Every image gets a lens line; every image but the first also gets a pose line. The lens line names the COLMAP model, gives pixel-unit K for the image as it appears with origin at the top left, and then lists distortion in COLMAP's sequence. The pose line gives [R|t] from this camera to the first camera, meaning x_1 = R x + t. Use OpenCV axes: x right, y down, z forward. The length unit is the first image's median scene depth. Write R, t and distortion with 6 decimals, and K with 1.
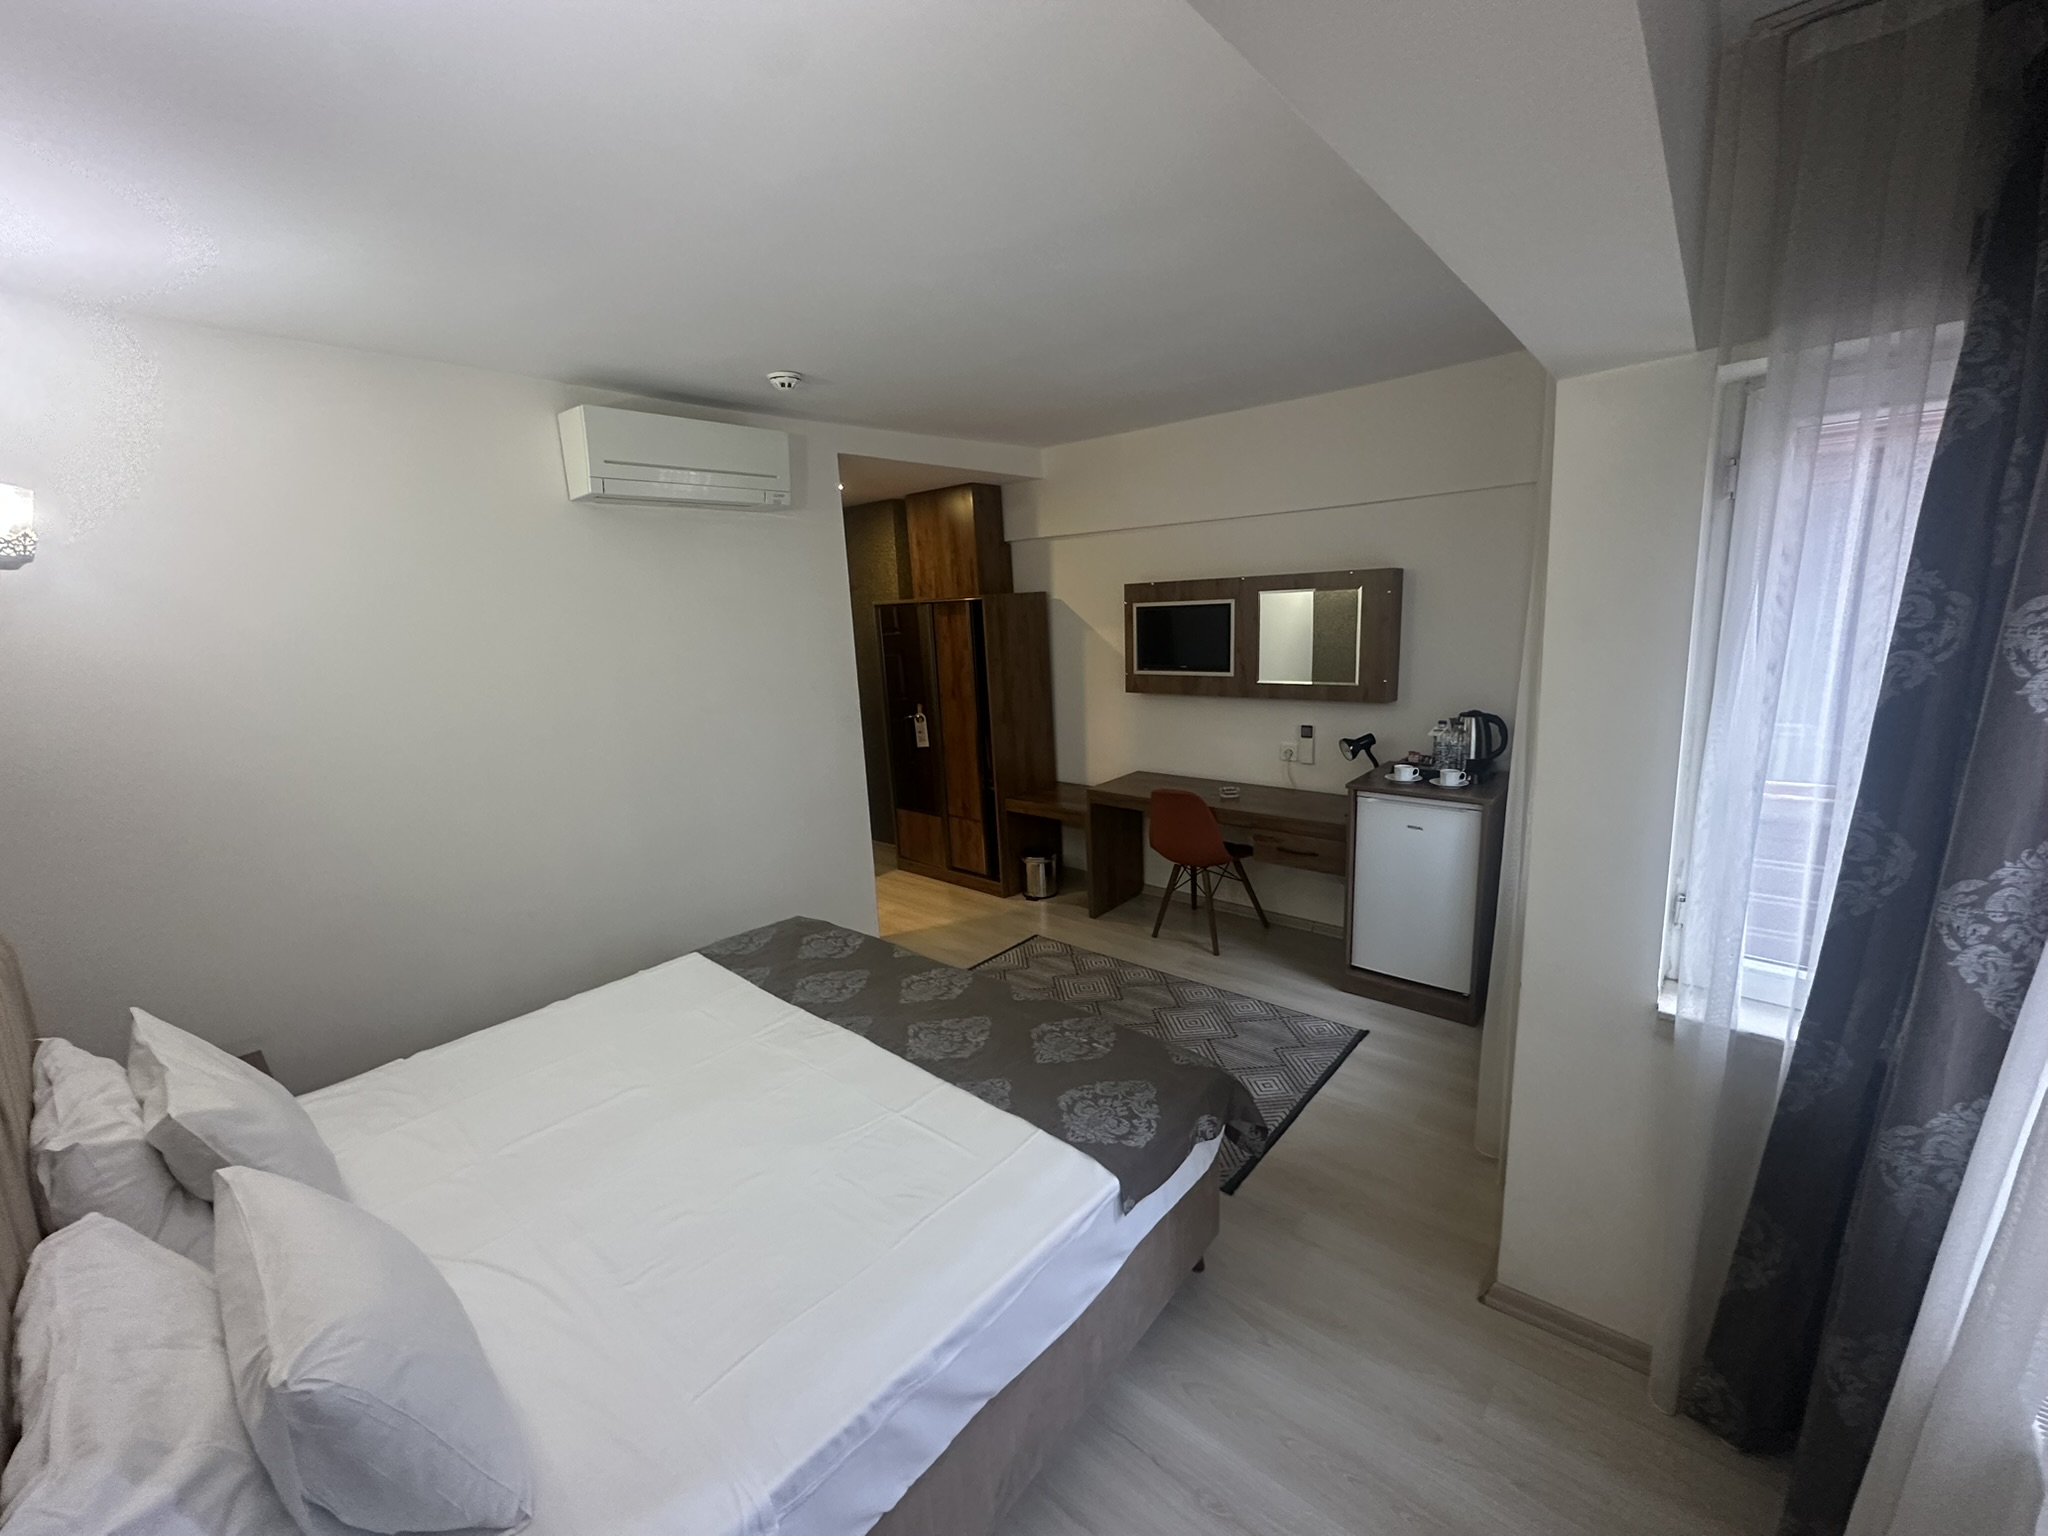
lens RADIAL K [[816.8, 0, 1015.4], [0, 816.8, 783.3], [0, 0, 1]] dist [-0.006455, 0.001669]
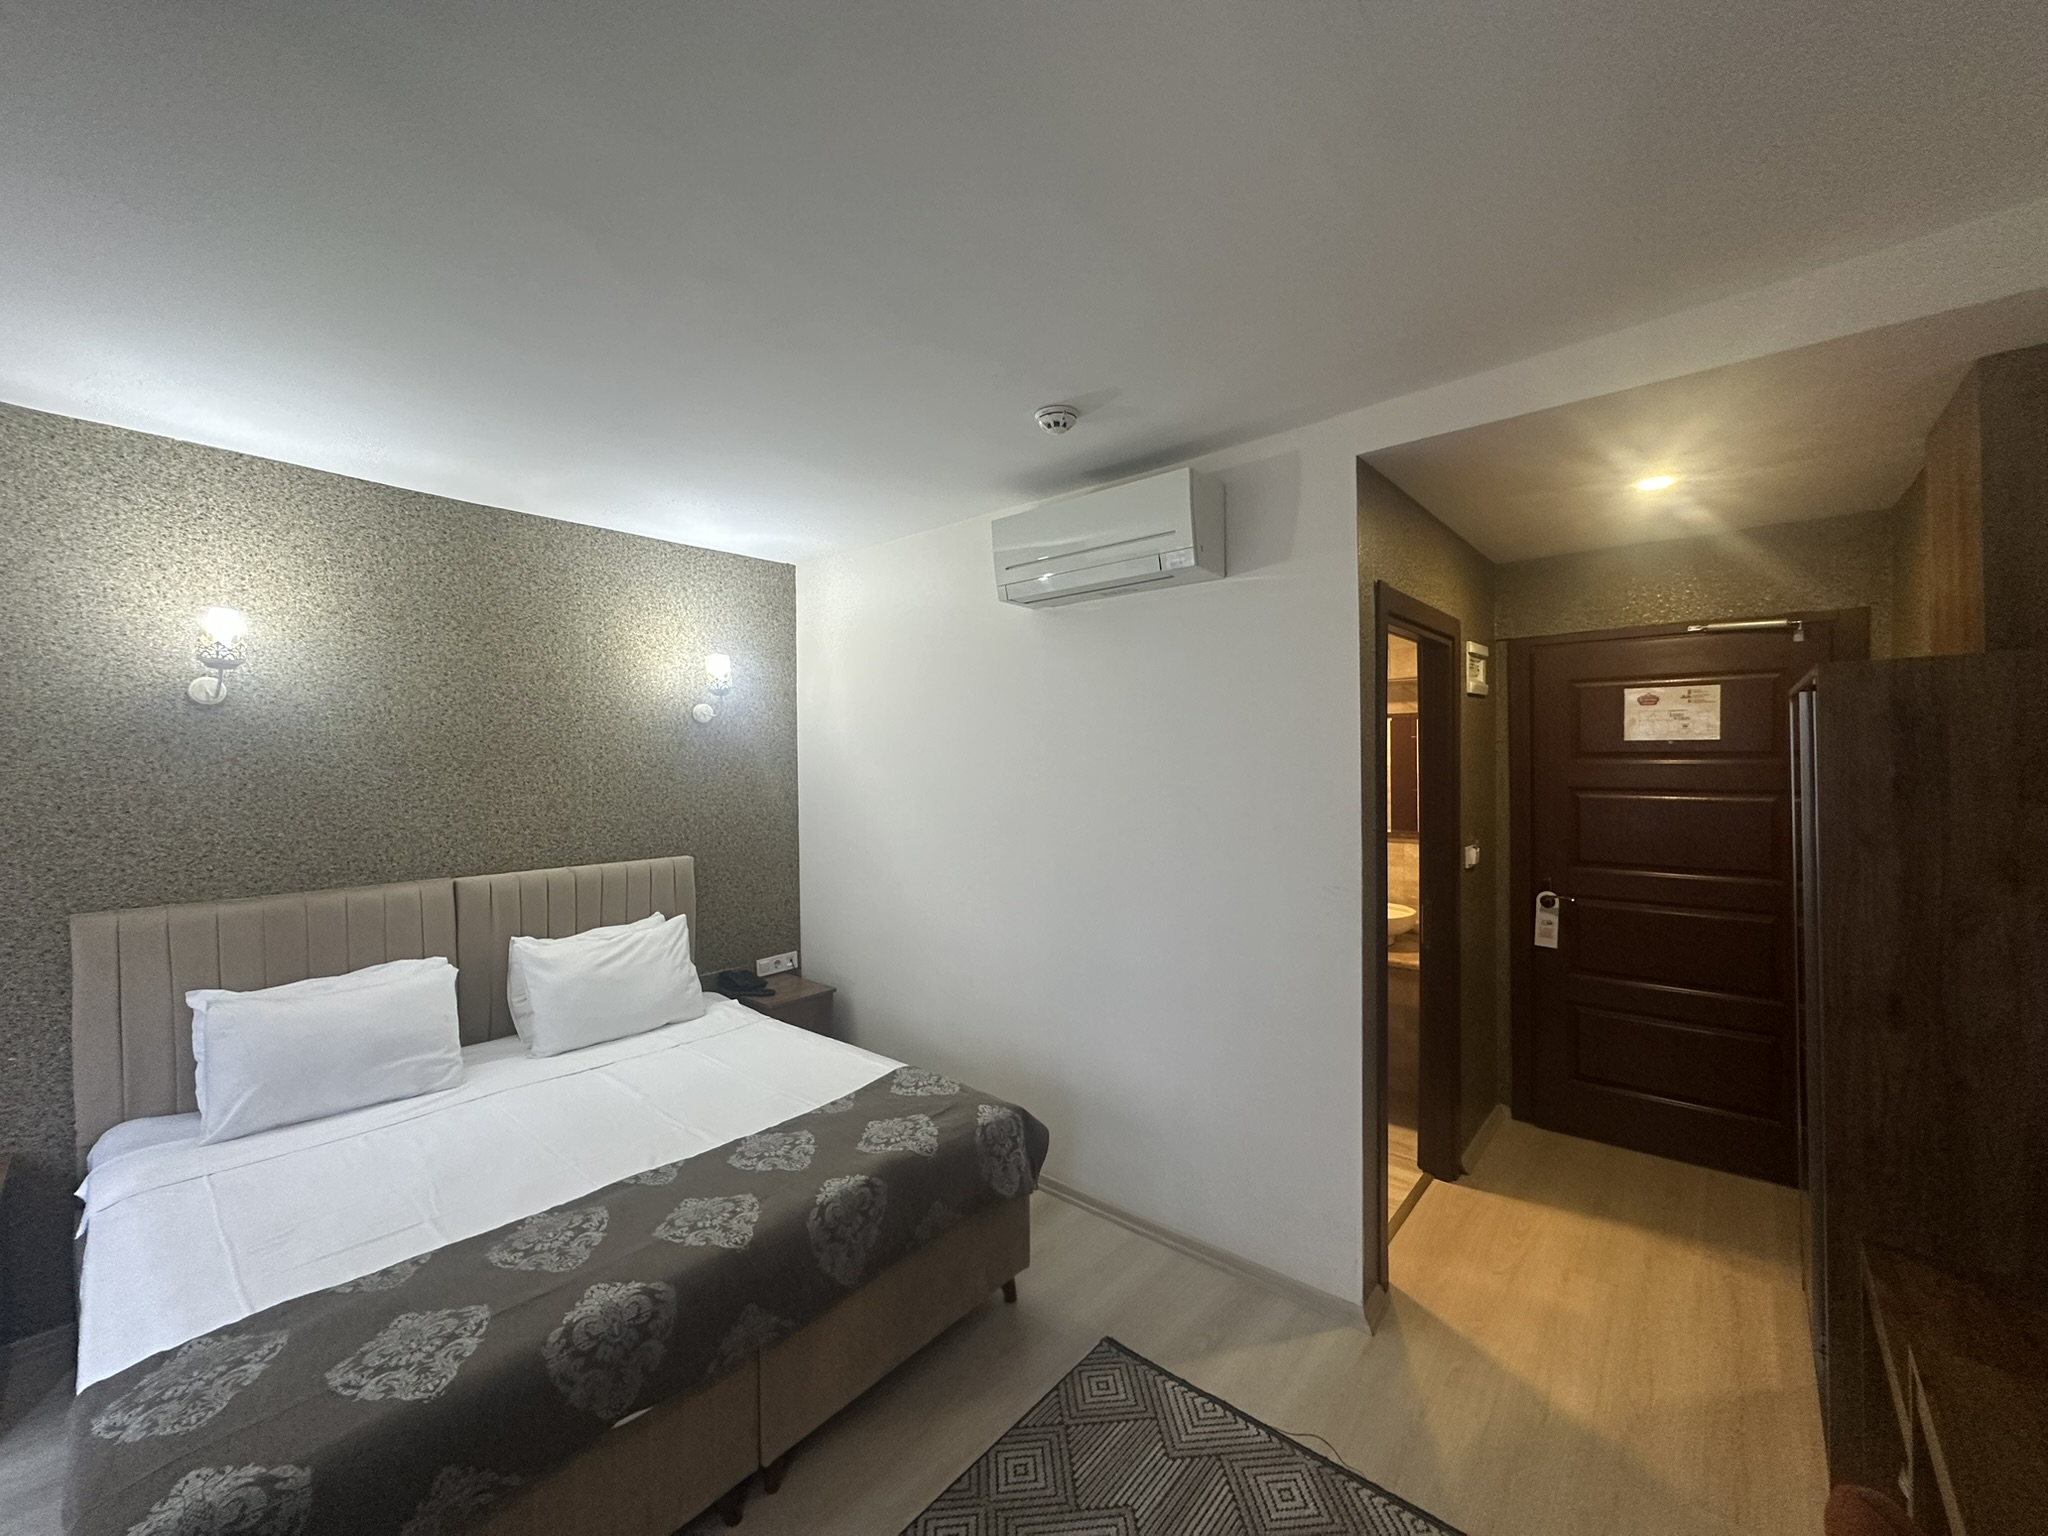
lens RADIAL K [[816.8, 0, 1026.5], [0, 816.8, 758.0], [0, 0, 1]] dist [-0.006455, 0.001669]
pose [[0.022828, 0.043463, -0.998794, 0.410162], [-0.202412, 0.978565, 0.037956, -0.159098], [0.979034, 0.201302, 0.031136, 0.775961]]
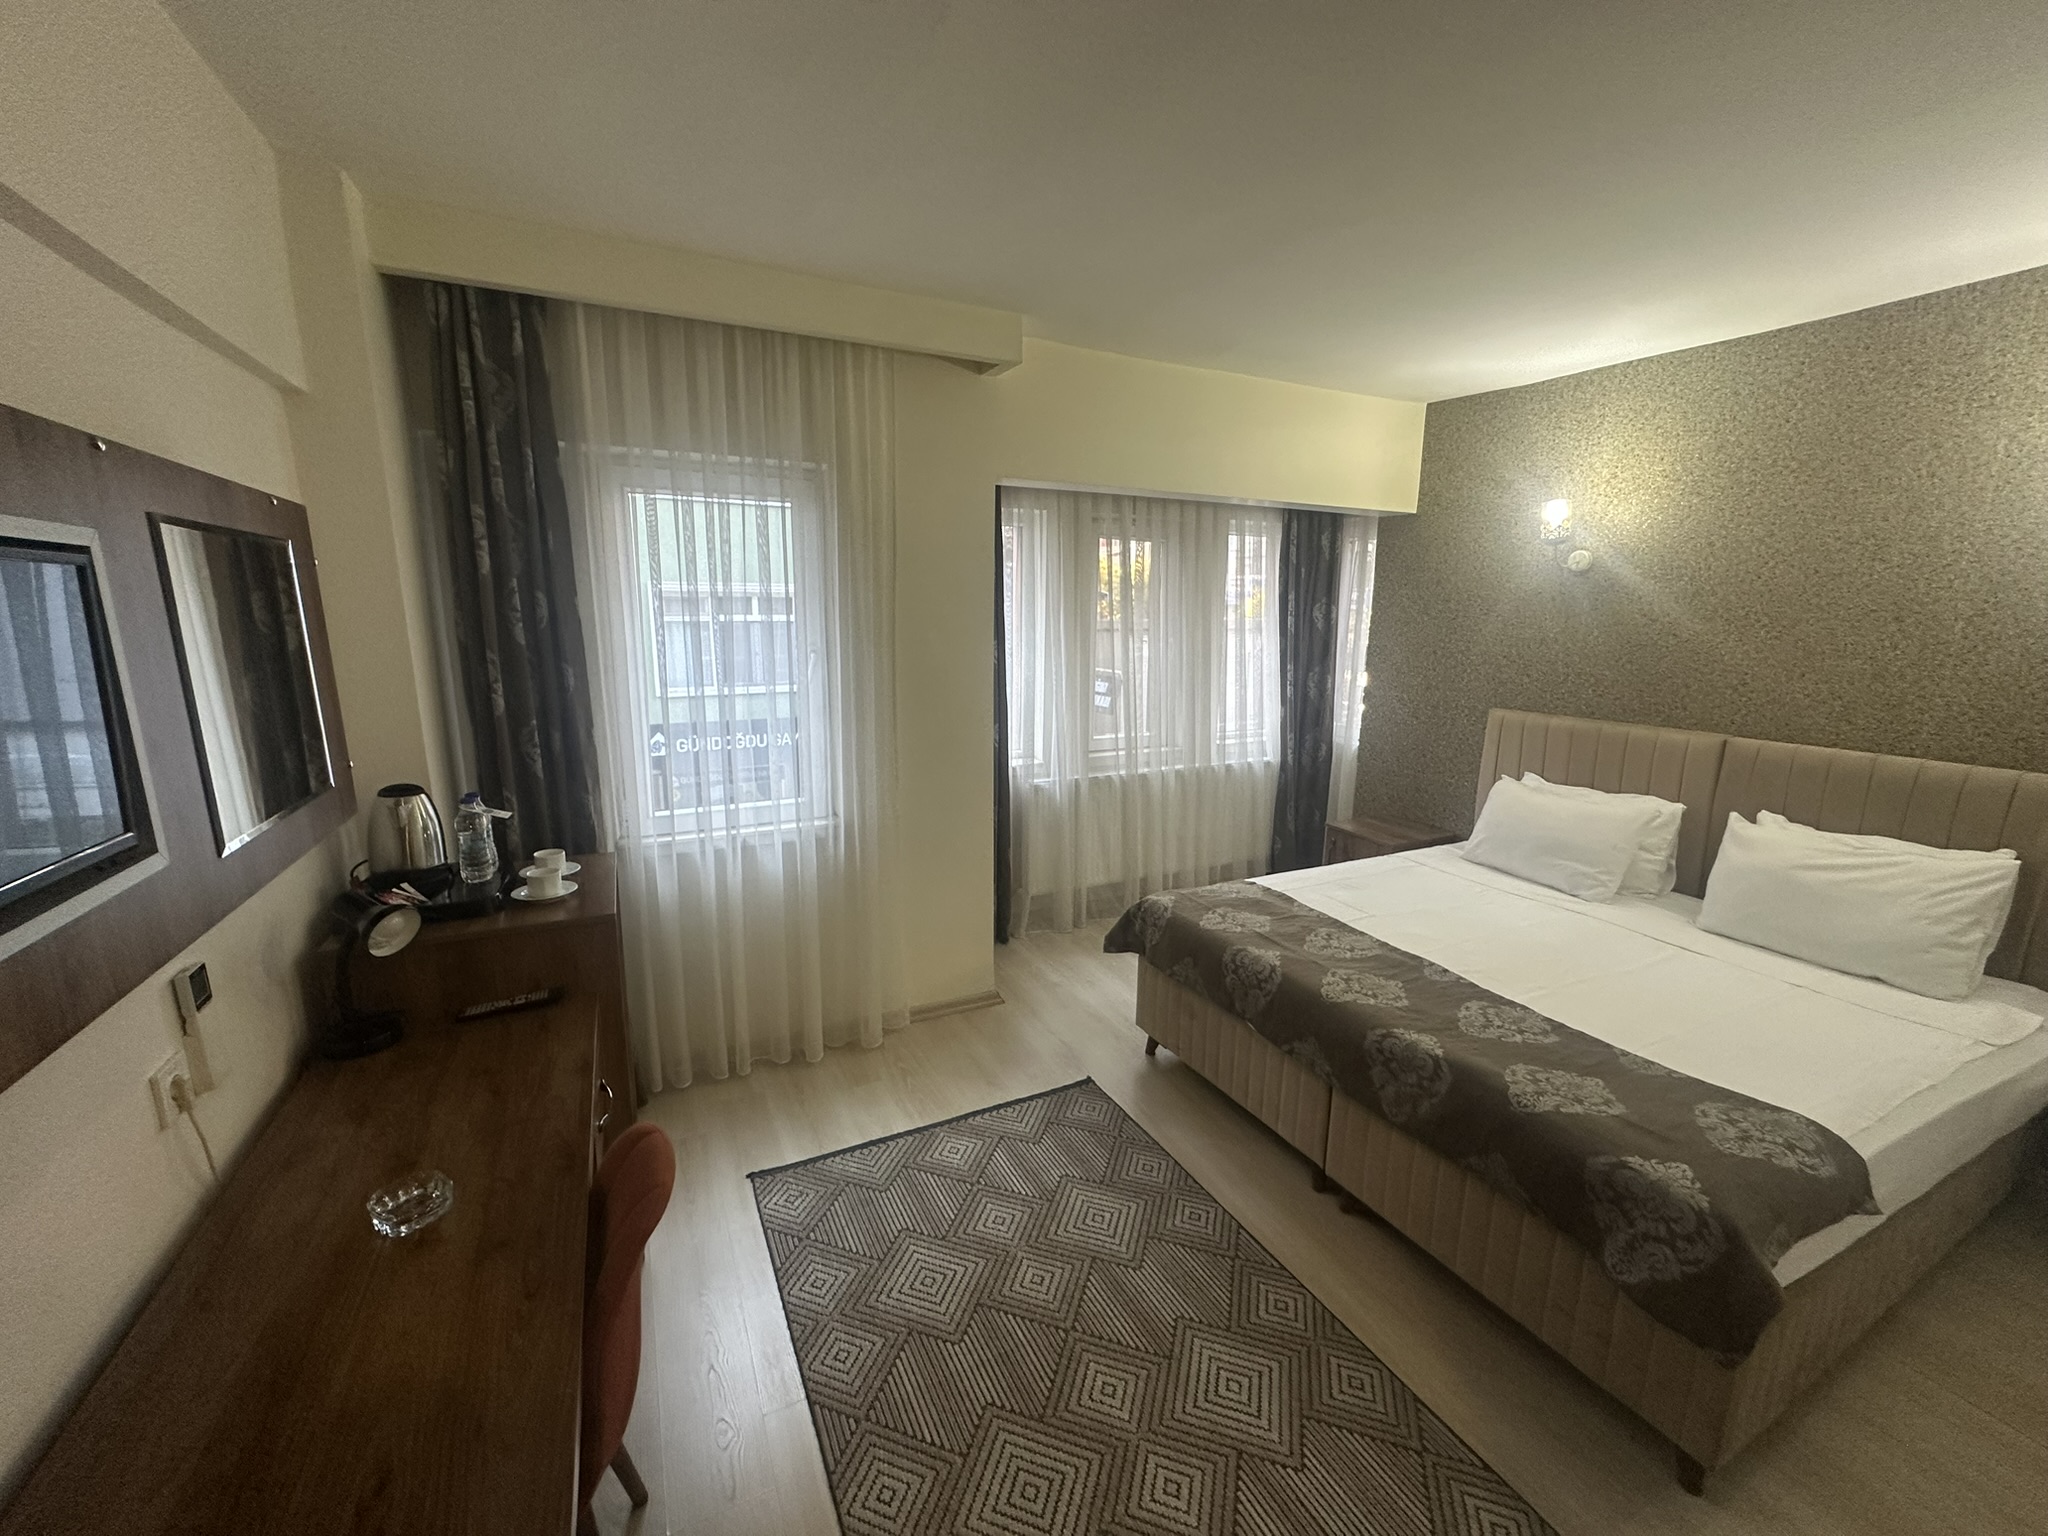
lens RADIAL K [[816.8, 0, 1019.9], [0, 816.8, 766.7], [0, 0, 1]] dist [-0.006455, 0.001669]
pose [[-0.924474, -0.034965, 0.379637, -0.050567], [0.112849, 0.926064, 0.360098, -0.235557], [-0.364159, 0.375743, -0.852177, 1.210792]]
